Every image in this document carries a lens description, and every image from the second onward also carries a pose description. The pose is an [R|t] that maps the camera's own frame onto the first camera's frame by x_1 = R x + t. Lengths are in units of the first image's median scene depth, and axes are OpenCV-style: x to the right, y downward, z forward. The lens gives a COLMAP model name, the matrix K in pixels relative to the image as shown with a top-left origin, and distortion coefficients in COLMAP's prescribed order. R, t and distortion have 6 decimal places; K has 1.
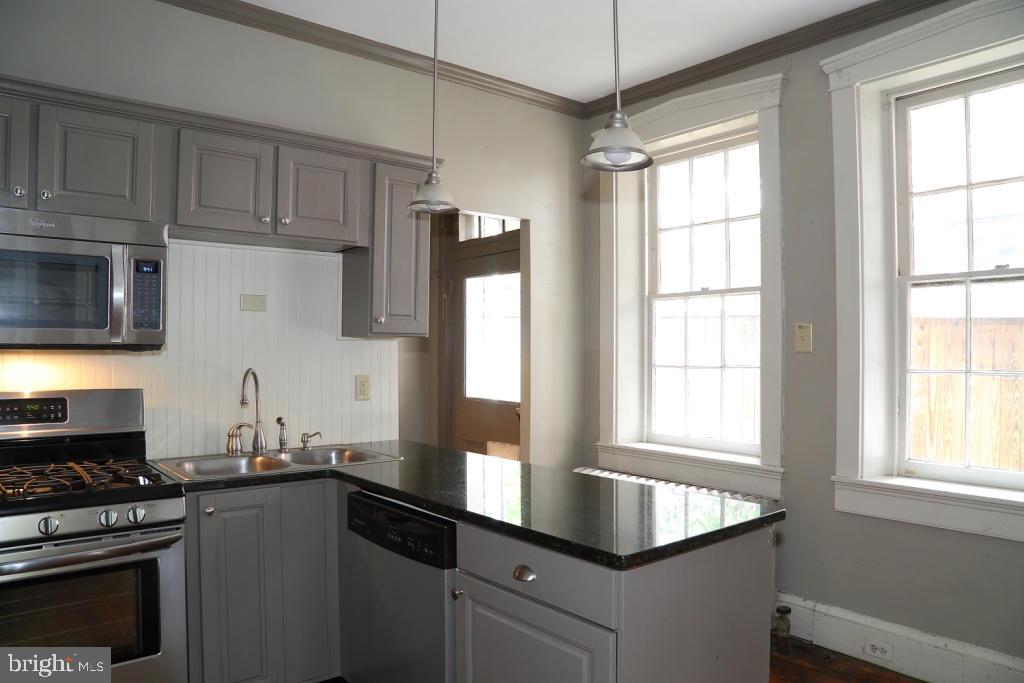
lens RADIAL K [[708.0, 0, 513.7], [0, 708.0, 346.0], [0, 0, 1]] dist [-0.145892, 0.100055]
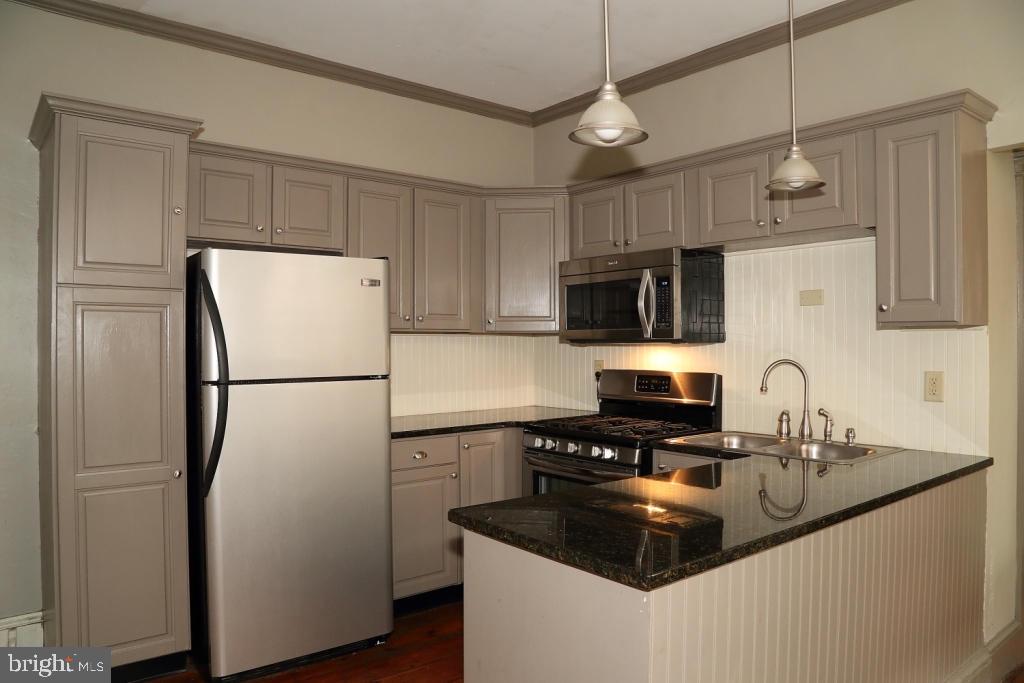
lens RADIAL K [[708.0, 0, 513.7], [0, 708.0, 346.0], [0, 0, 1]] dist [-0.145892, 0.100055]
pose [[-0.014792, 0.000913, -0.999890, 0.678269], [0.007755, 0.999970, 0.000798, 0.006724], [0.999861, -0.007742, -0.014798, 0.565040]]
